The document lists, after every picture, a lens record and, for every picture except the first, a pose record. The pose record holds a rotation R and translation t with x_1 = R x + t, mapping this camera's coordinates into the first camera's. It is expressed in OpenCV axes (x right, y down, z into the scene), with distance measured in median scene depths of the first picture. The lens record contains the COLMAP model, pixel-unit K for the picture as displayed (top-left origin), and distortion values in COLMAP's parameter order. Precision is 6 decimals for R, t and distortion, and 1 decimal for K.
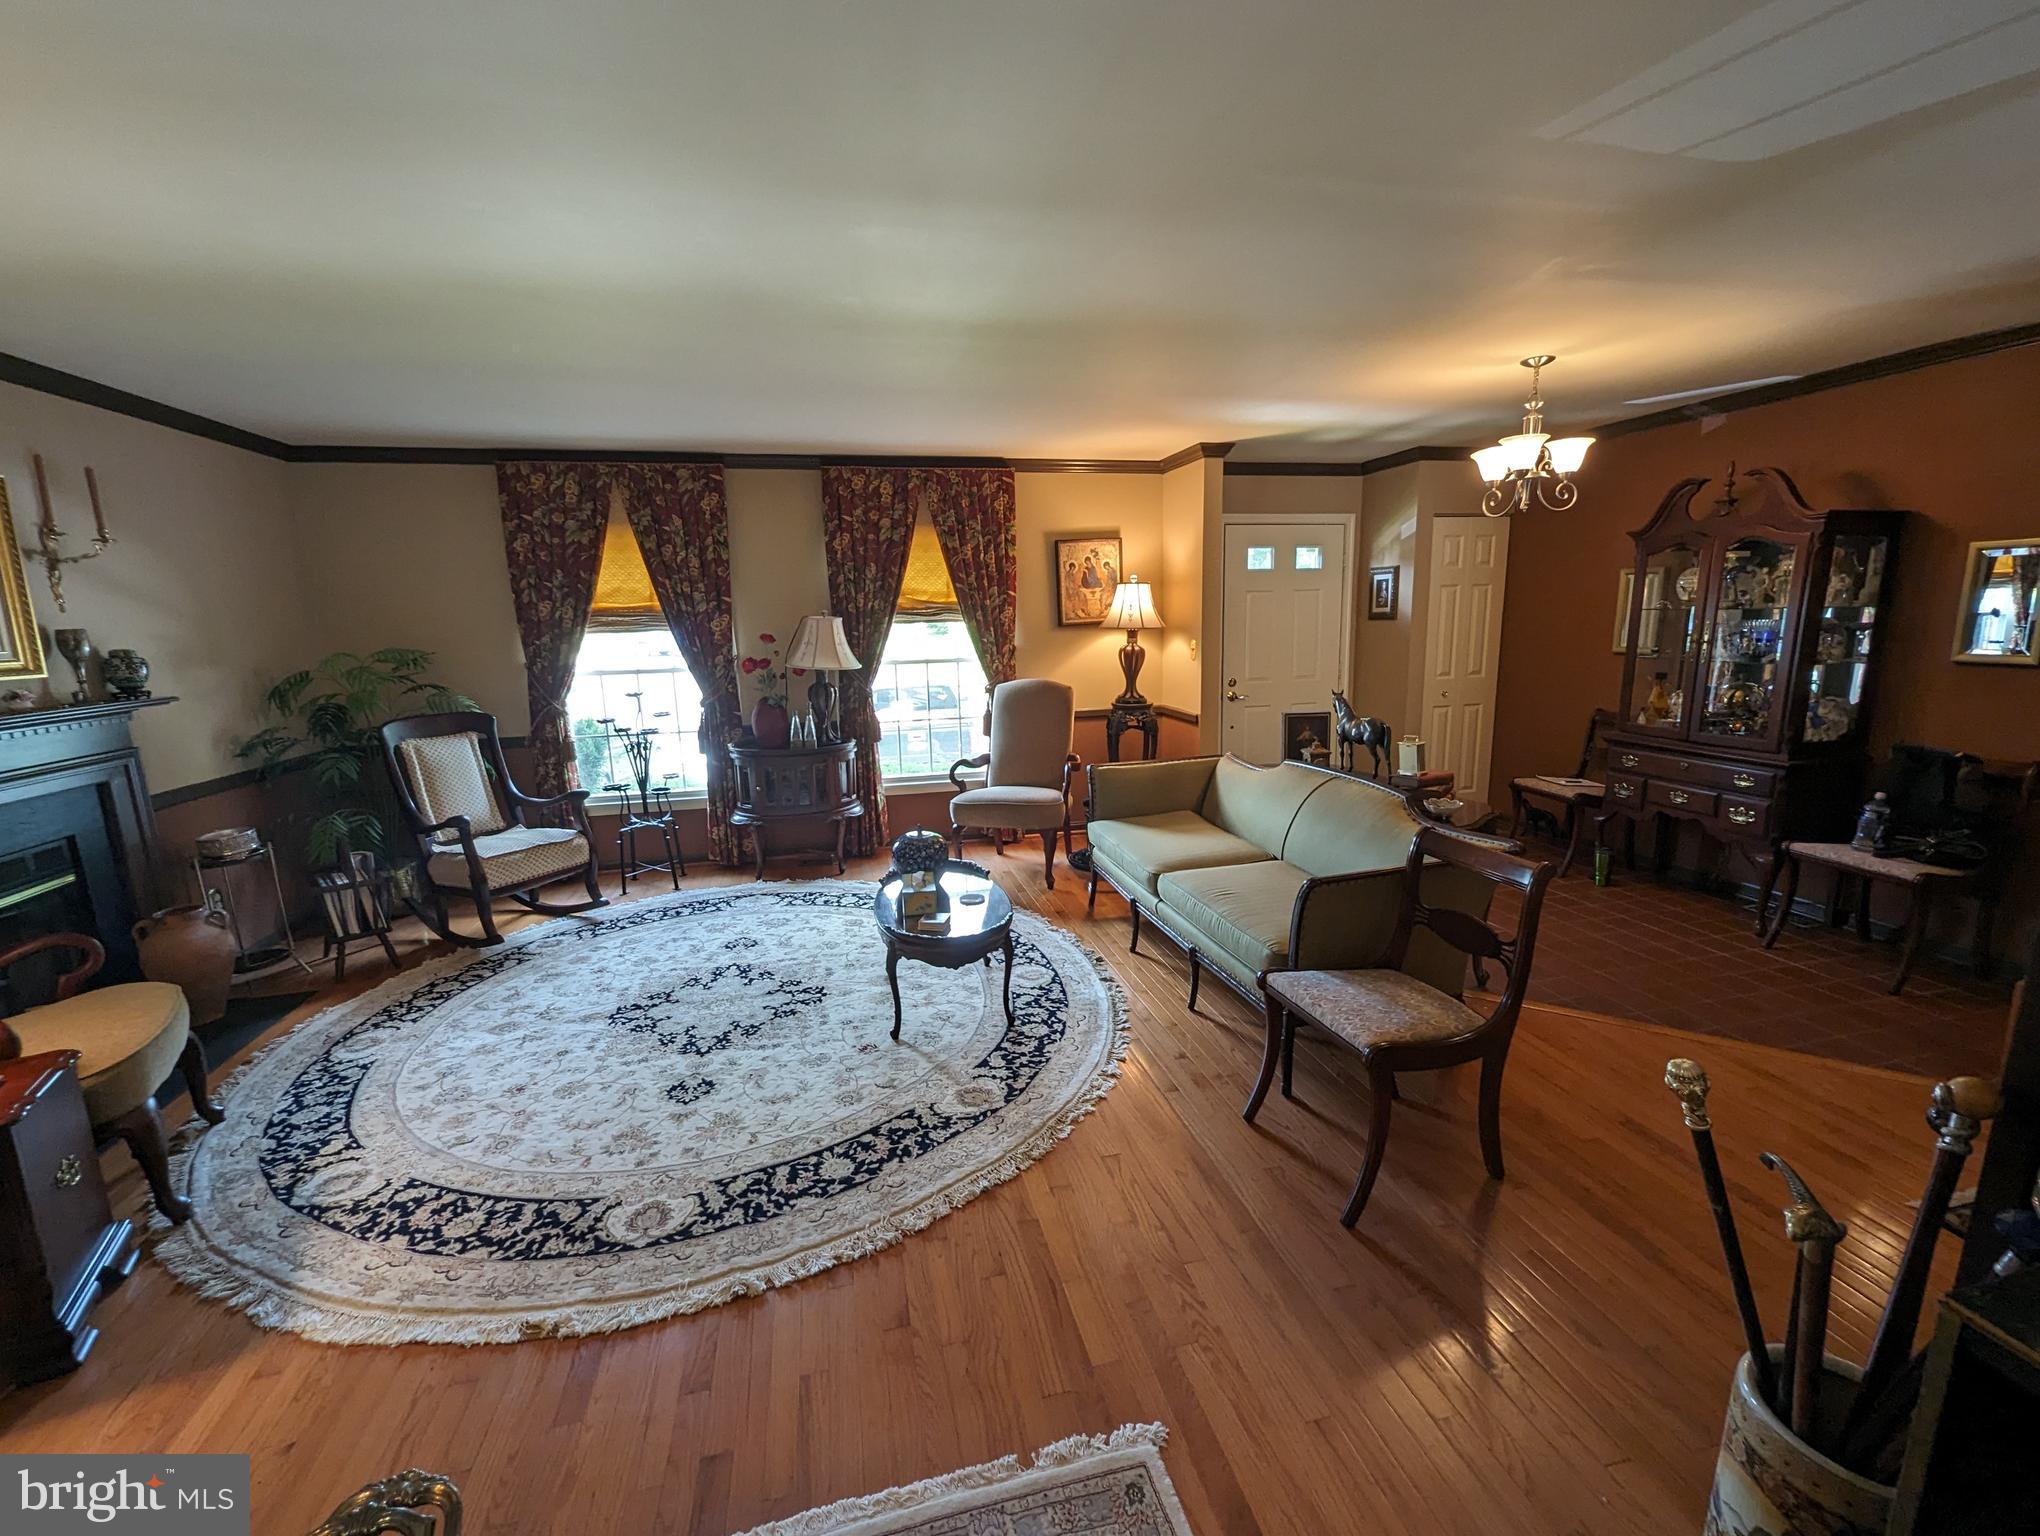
lens RADIAL K [[846.2, 0, 1028.8], [0, 846.2, 774.6], [0, 0, 1]] dist [-0.000026, 0.000140]
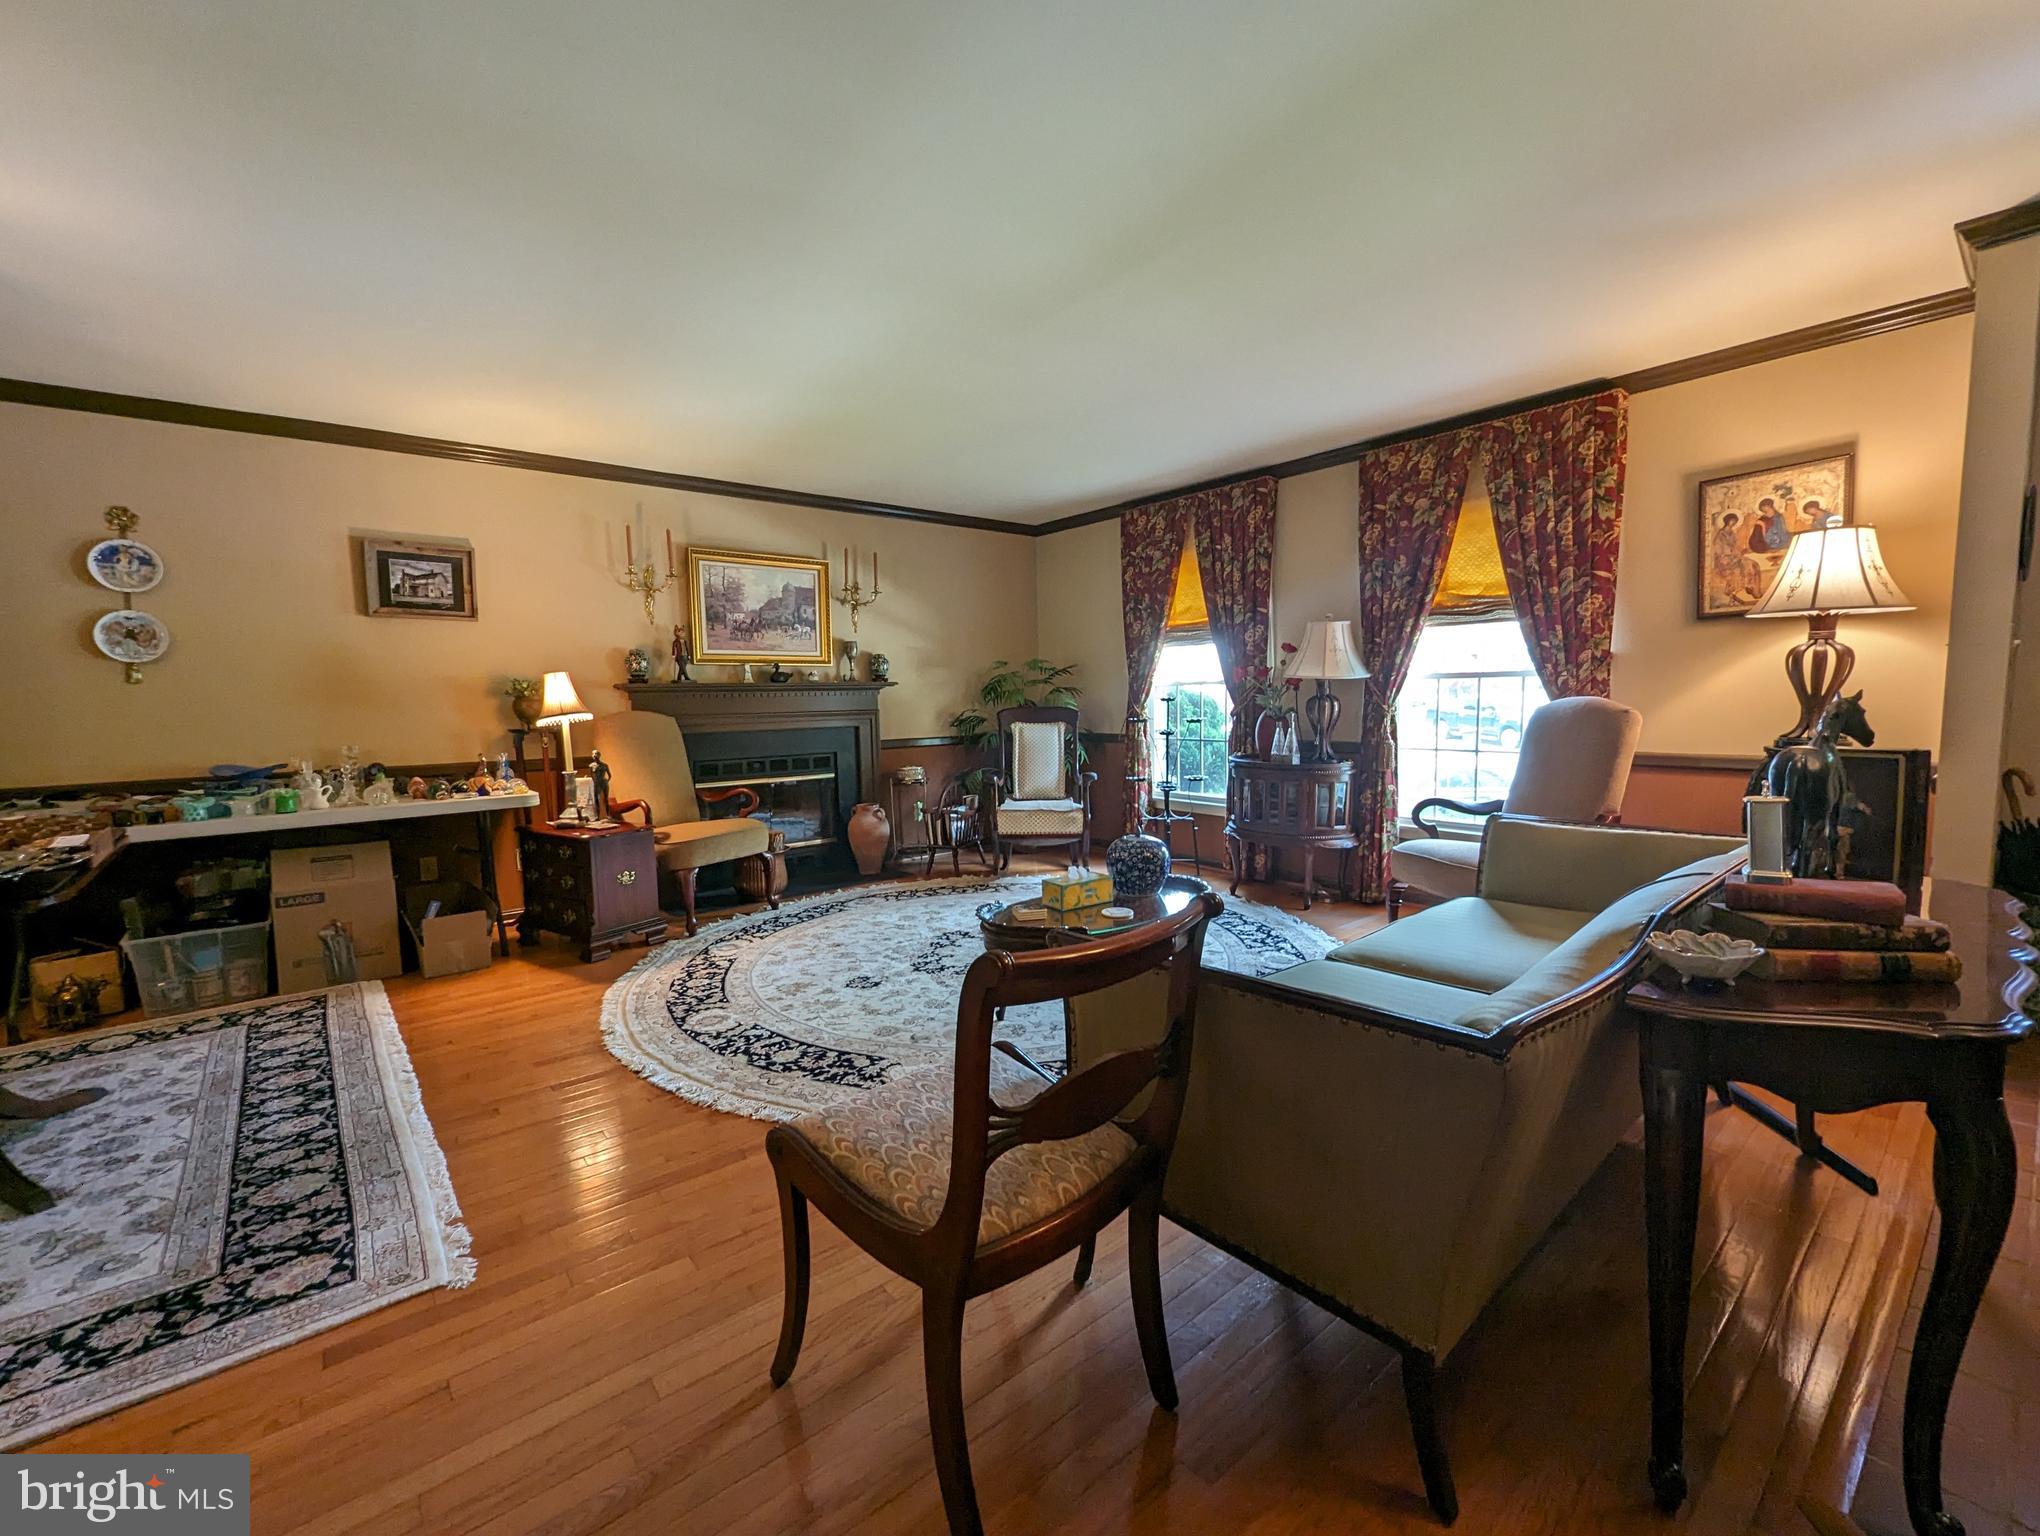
lens RADIAL K [[846.2, 0, 1028.8], [0, 846.2, 774.6], [0, 0, 1]] dist [-0.000026, 0.000140]
pose [[0.441400, 0.100305, -0.891687, 0.433558], [-0.160554, 0.986524, 0.031496, -0.003709], [0.882830, 0.129262, 0.451556, 0.337535]]
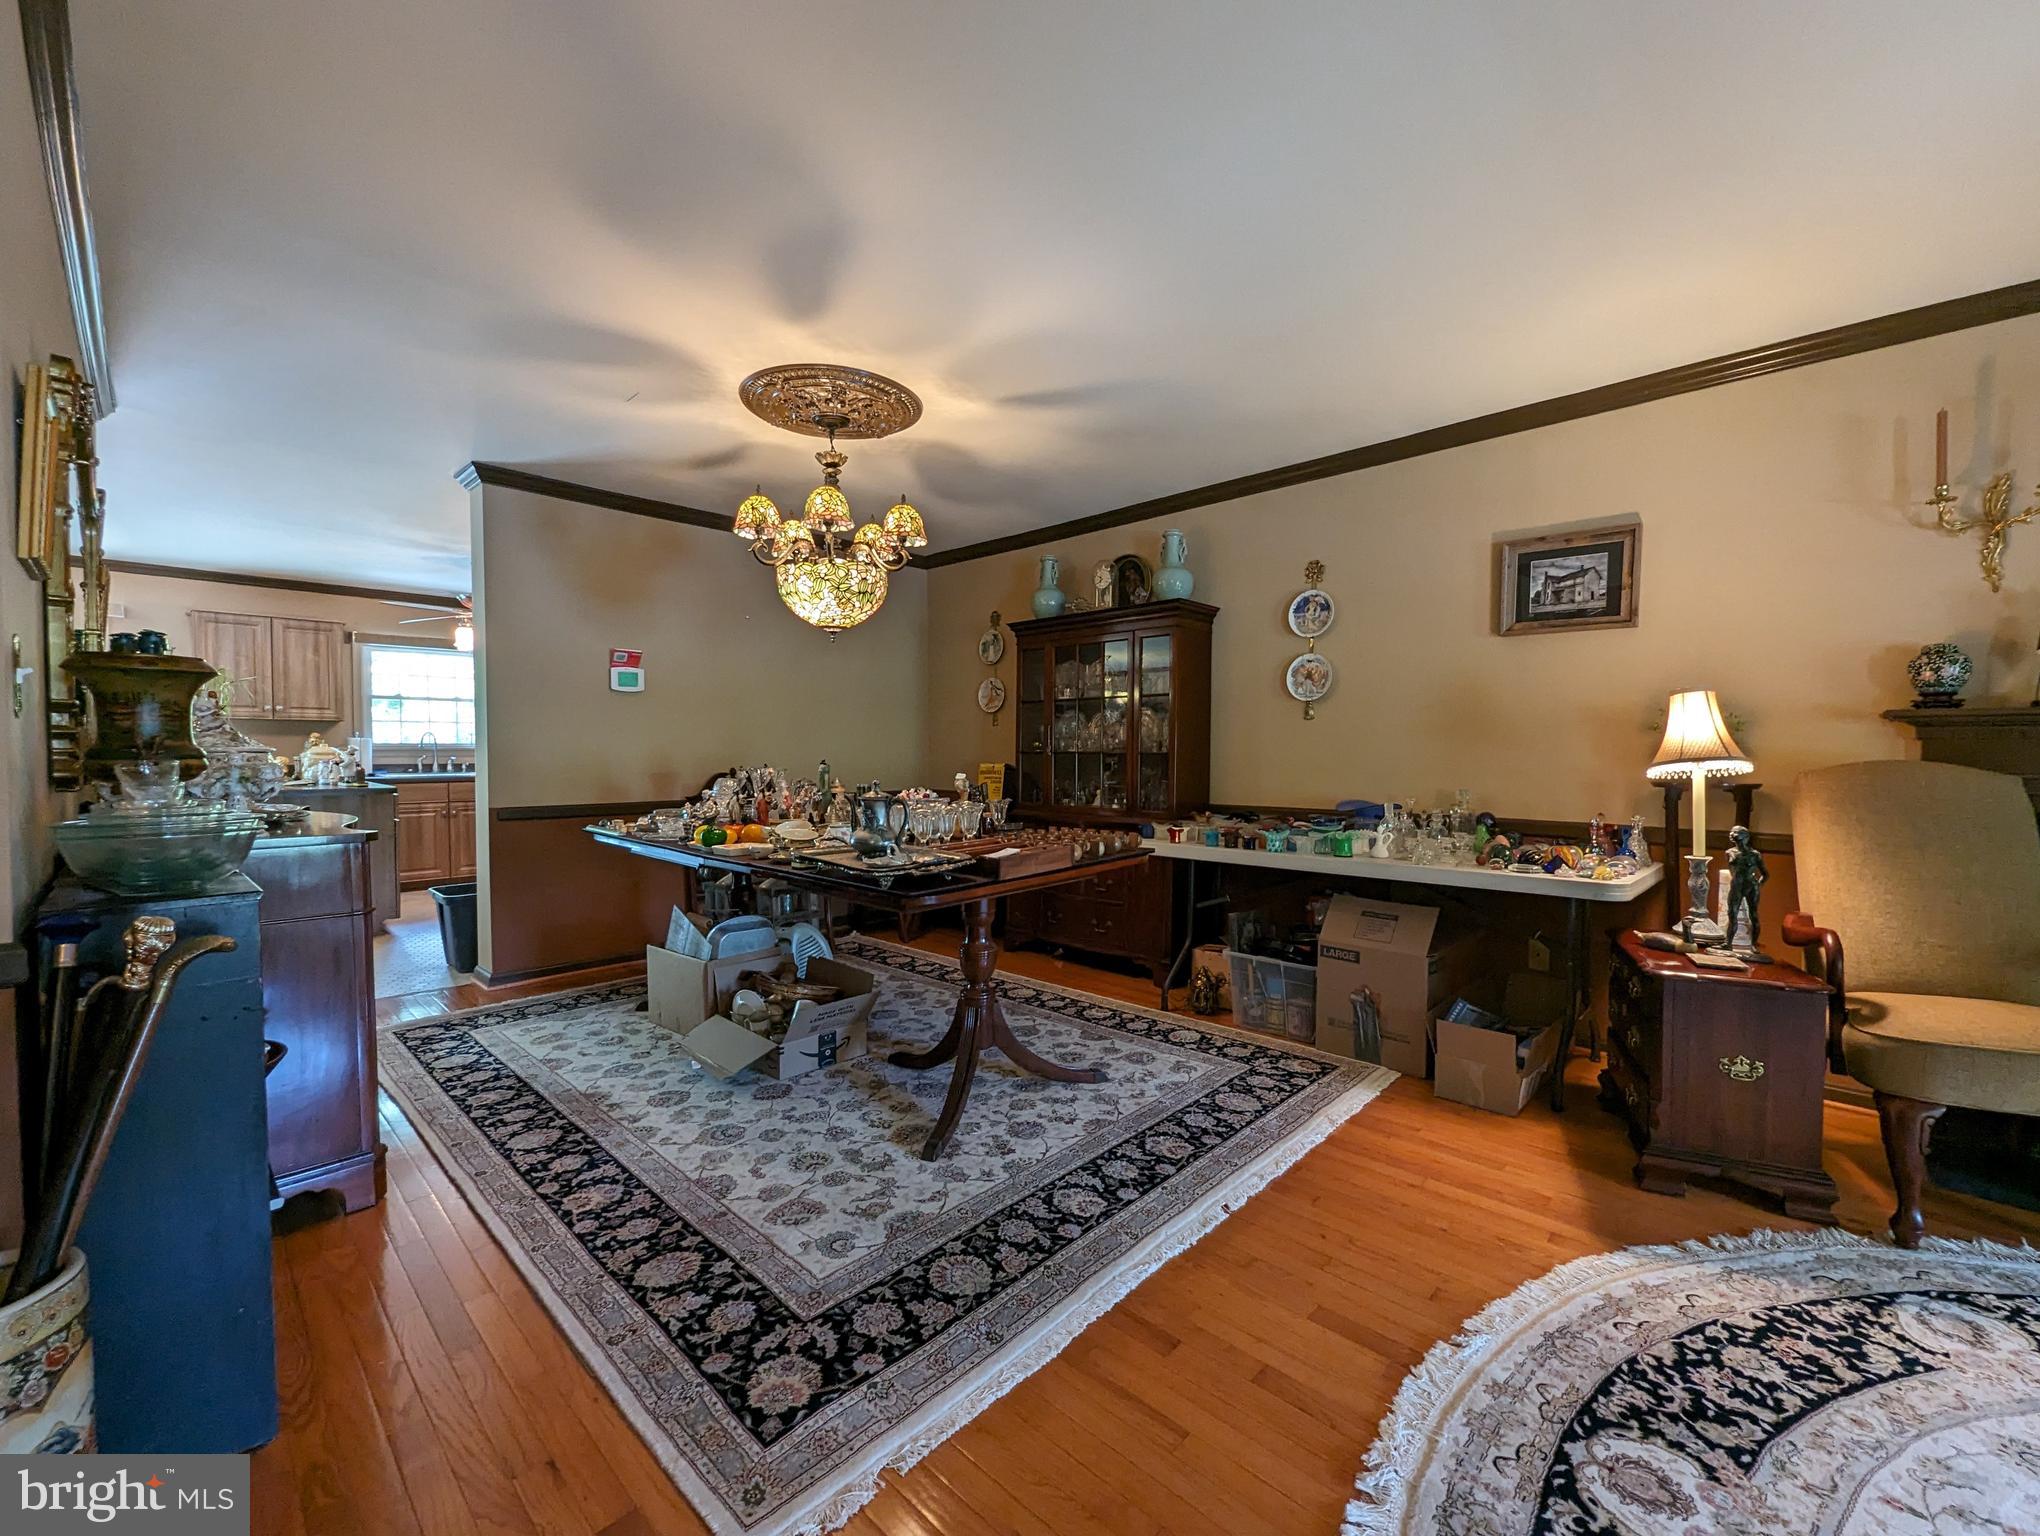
lens RADIAL K [[846.2, 0, 1028.8], [0, 846.2, 774.6], [0, 0, 1]] dist [-0.000026, 0.000140]
pose [[-0.843265, 0.037407, -0.536195, 0.095923], [-0.084112, 0.976101, 0.200378, -0.021850], [0.530876, 0.214072, -0.819966, 0.500845]]
